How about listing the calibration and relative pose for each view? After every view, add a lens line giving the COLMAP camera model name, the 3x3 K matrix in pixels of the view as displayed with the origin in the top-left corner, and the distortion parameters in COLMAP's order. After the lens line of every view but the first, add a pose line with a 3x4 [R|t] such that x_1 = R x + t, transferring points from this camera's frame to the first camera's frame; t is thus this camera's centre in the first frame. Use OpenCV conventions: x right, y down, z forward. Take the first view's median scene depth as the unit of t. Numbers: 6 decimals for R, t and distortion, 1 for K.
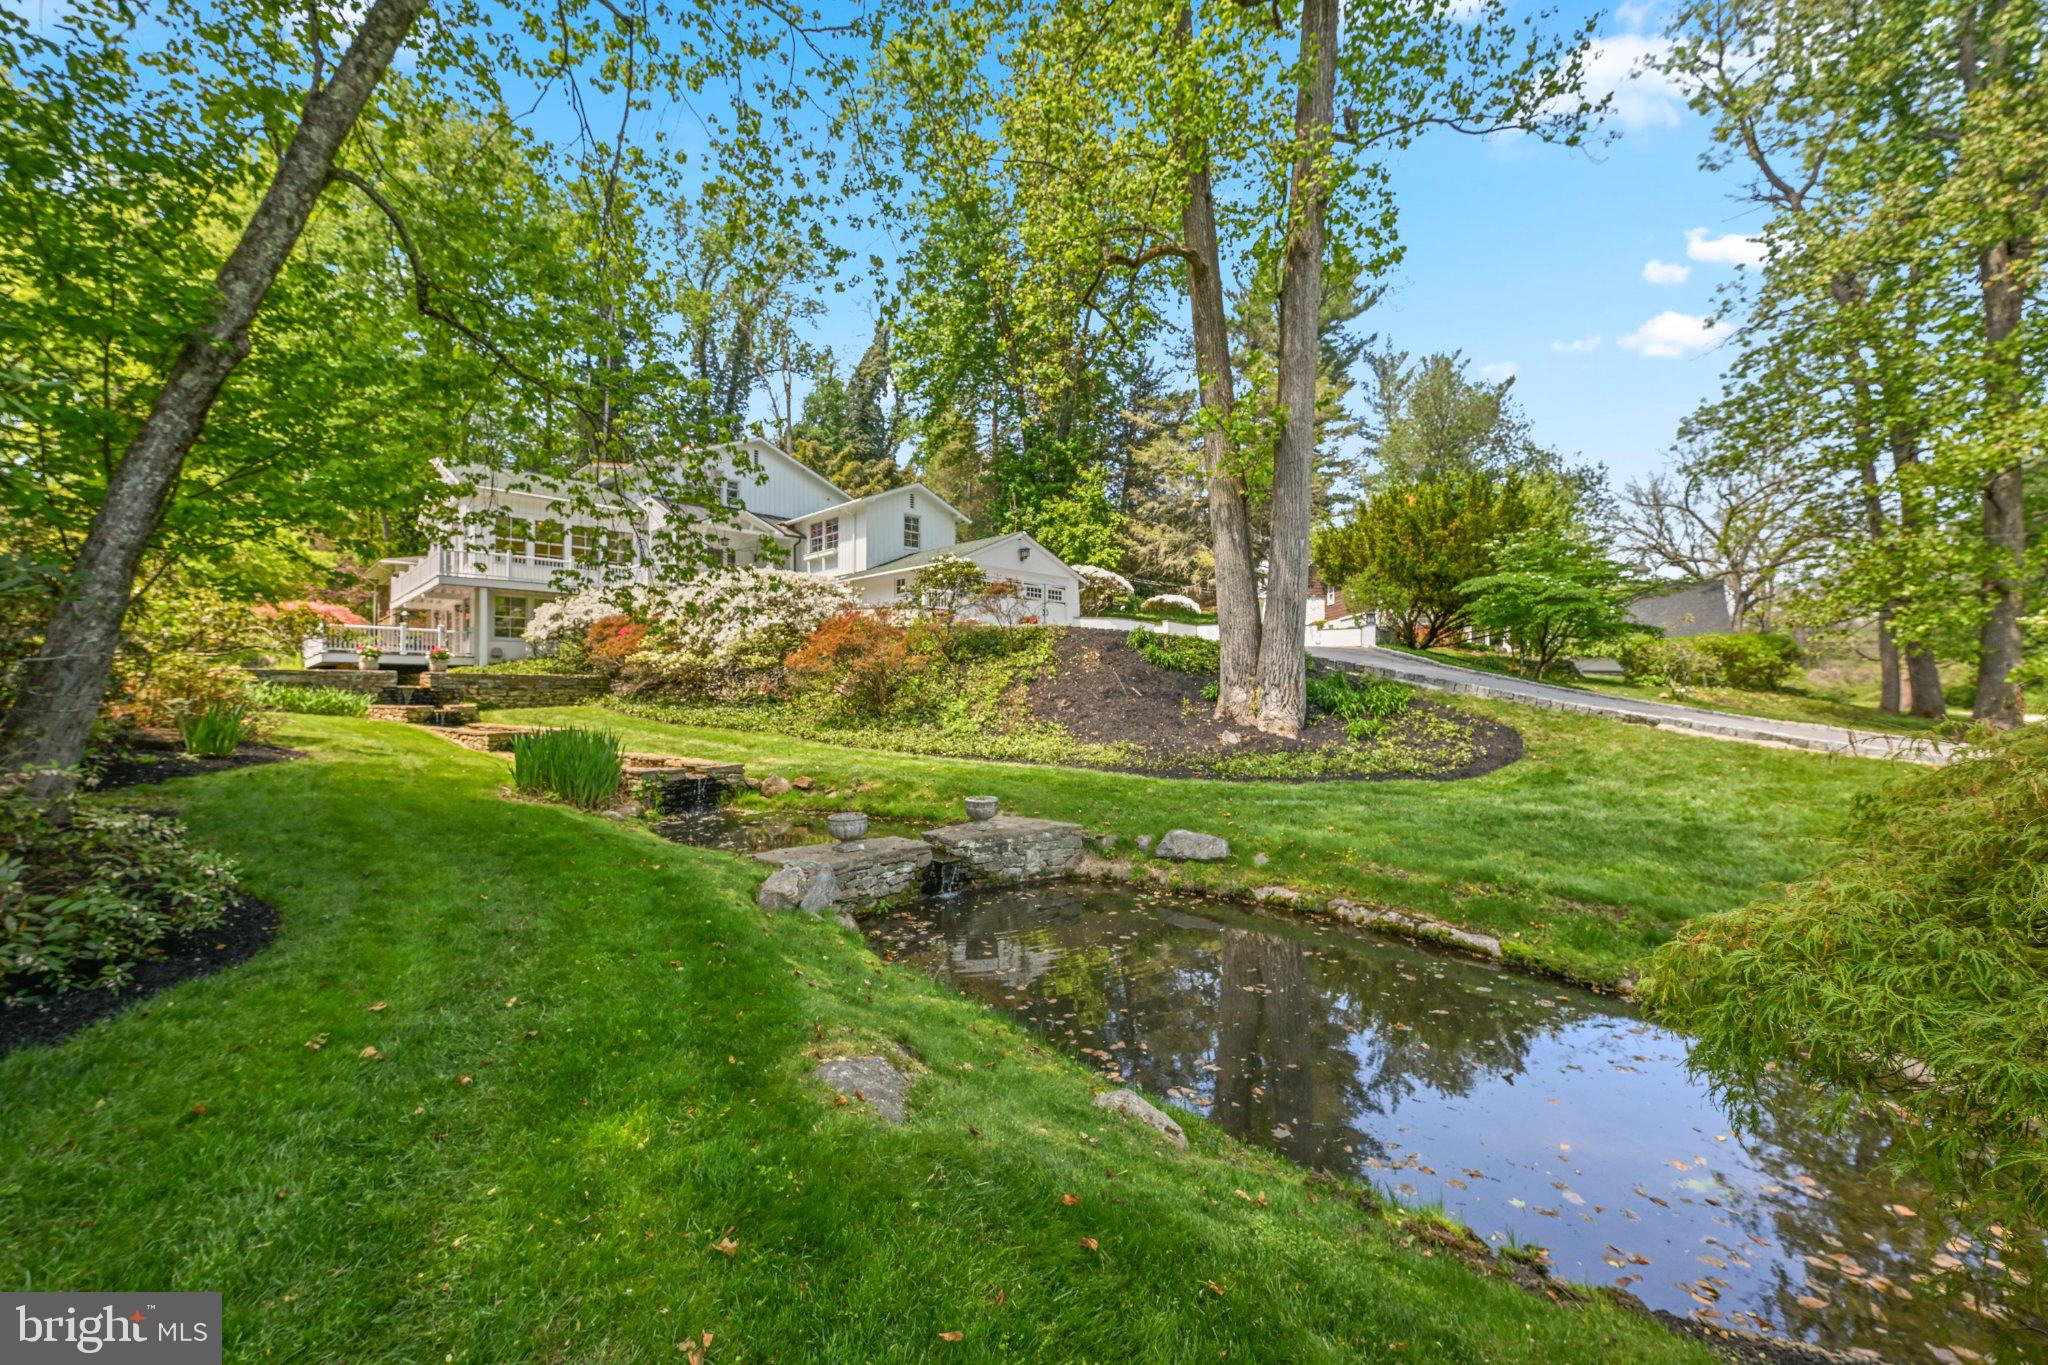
lens RADIAL K [[828.7, 0, 969.5], [0, 828.7, 680.8], [0, 0, 1]] dist [-0.000442, 0.000005]
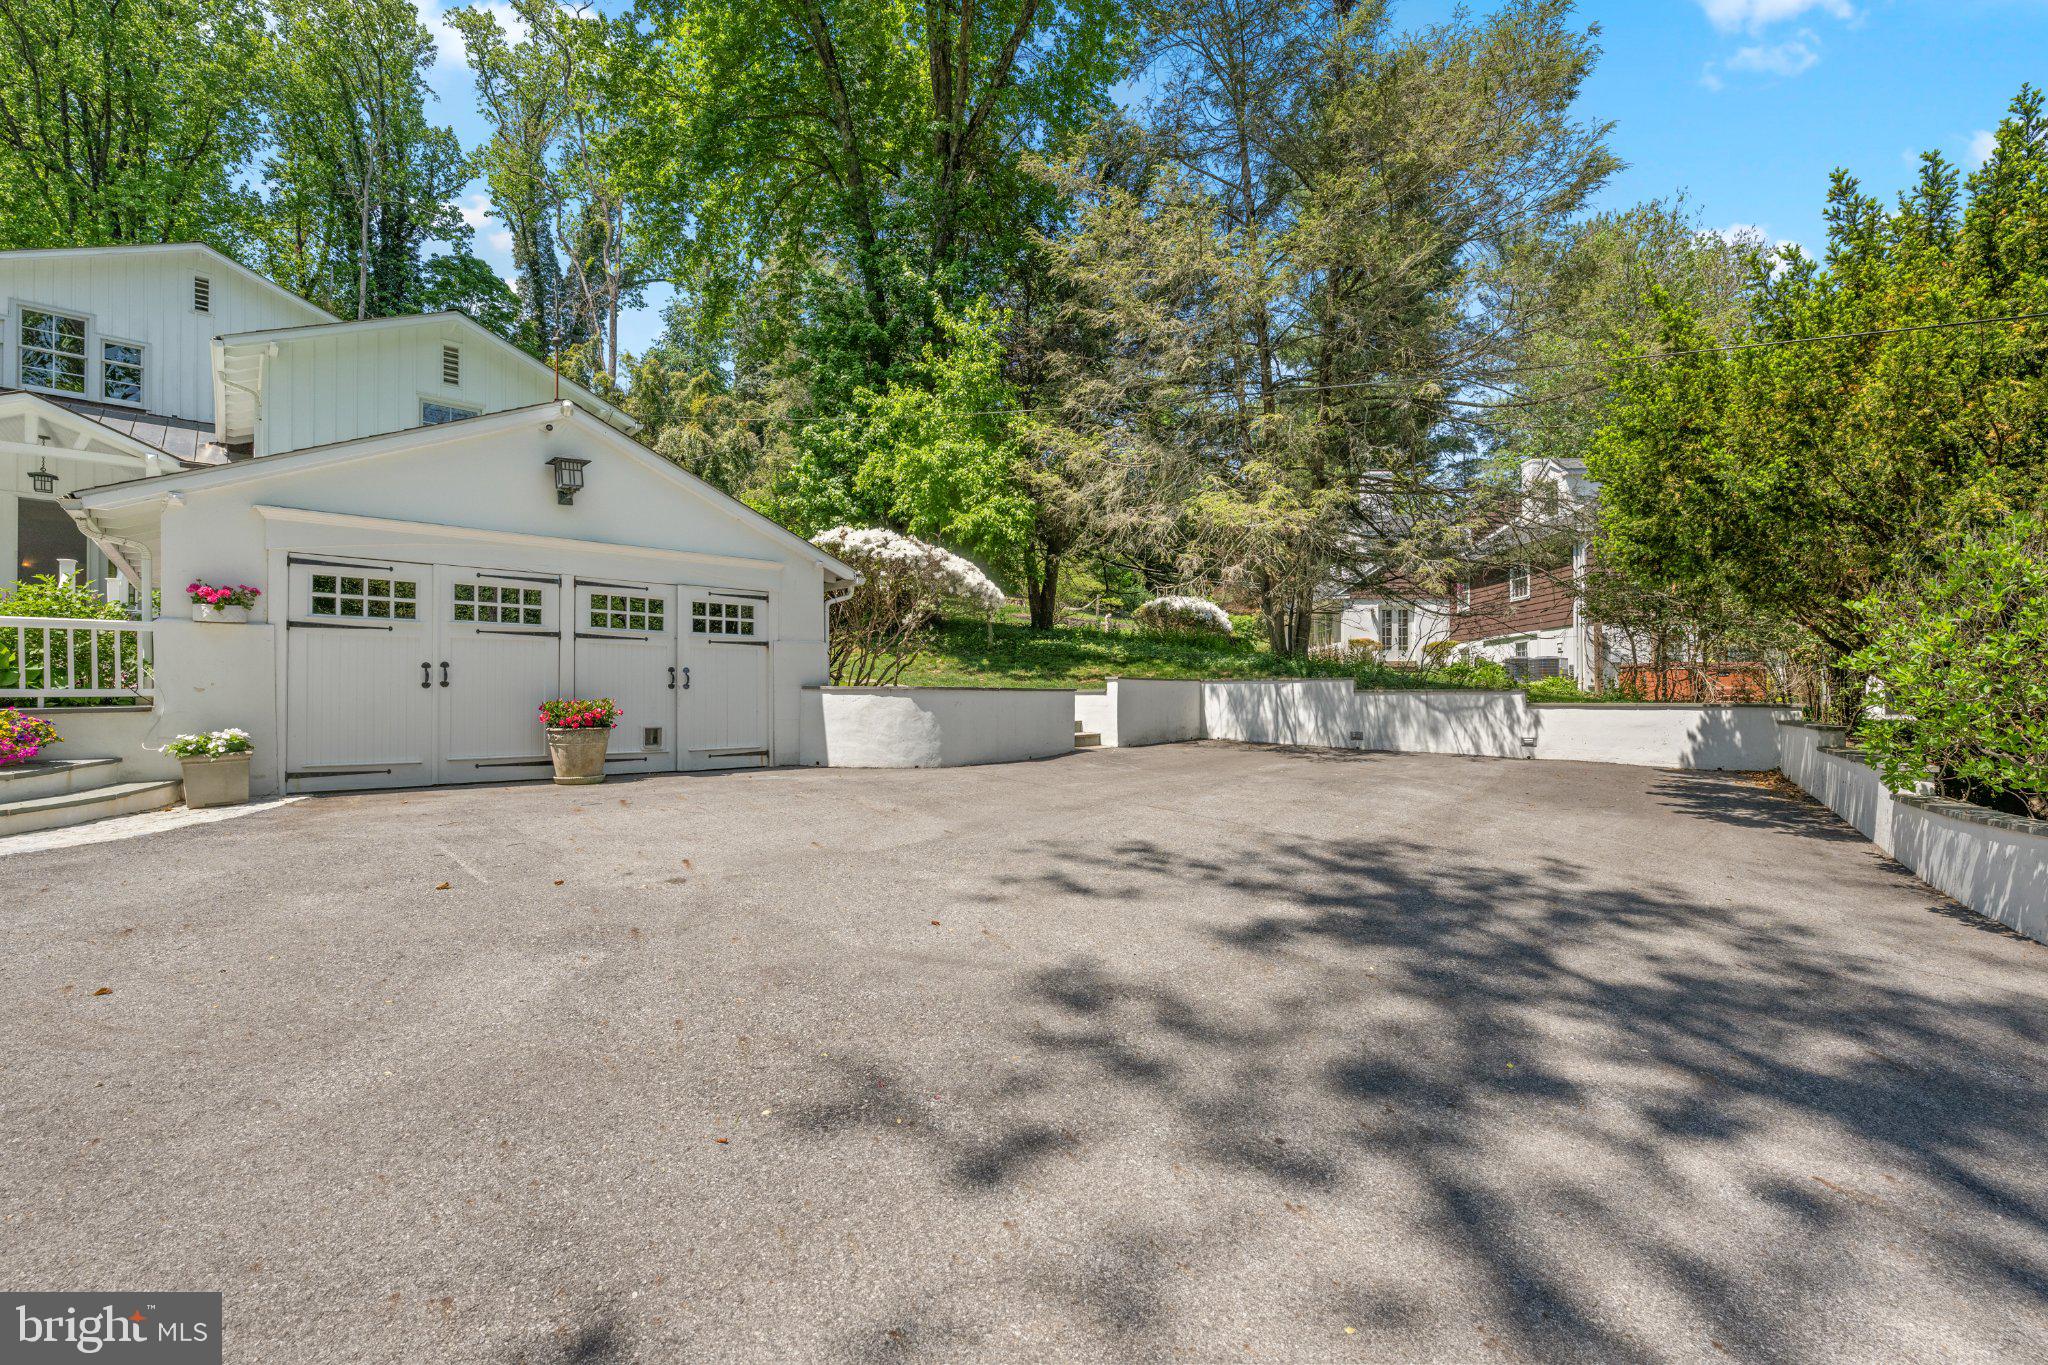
lens RADIAL K [[827.9, 0, 1021.4], [0, 827.9, 694.2], [0, 0, 1]] dist [-0.000334, 0.000347]
pose [[0.999960, -0.006708, -0.005923, 0.193104], [0.006856, 0.999655, 0.025337, -0.073555], [0.005751, -0.025377, 0.999661, 0.614230]]
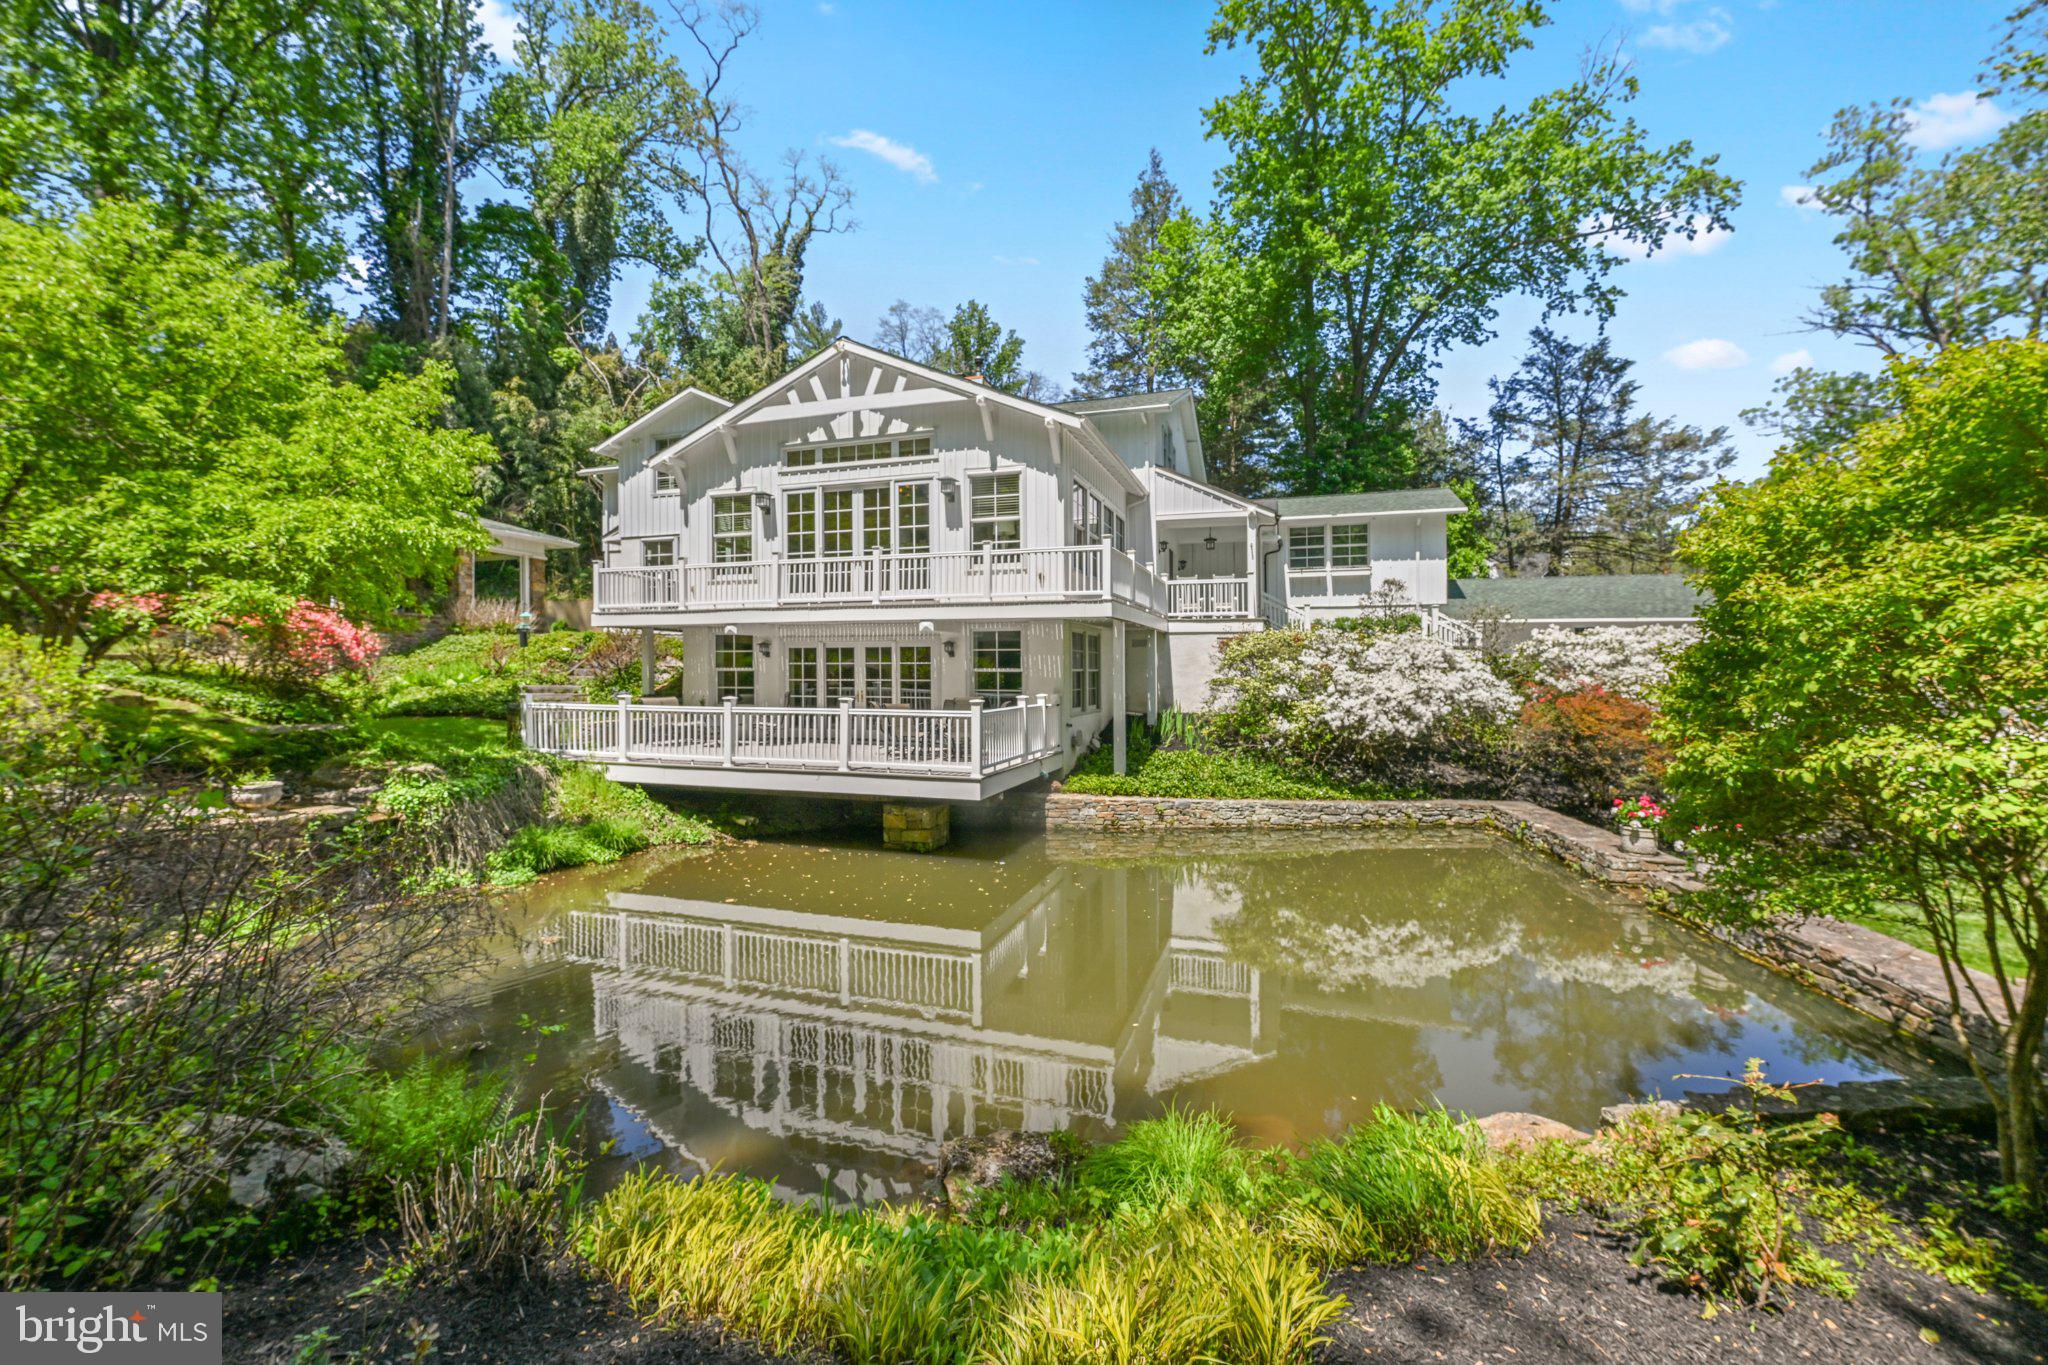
lens RADIAL K [[803.8, 0, 1019.4], [0, 803.8, 674.2], [0, 0, 1]] dist [0.001191, 0.000210]
pose [[0.845009, -0.027514, 0.534044, -0.819346], [0.017330, 0.999560, 0.024077, -0.087999], [-0.534471, -0.011091, 0.845114, 0.559462]]
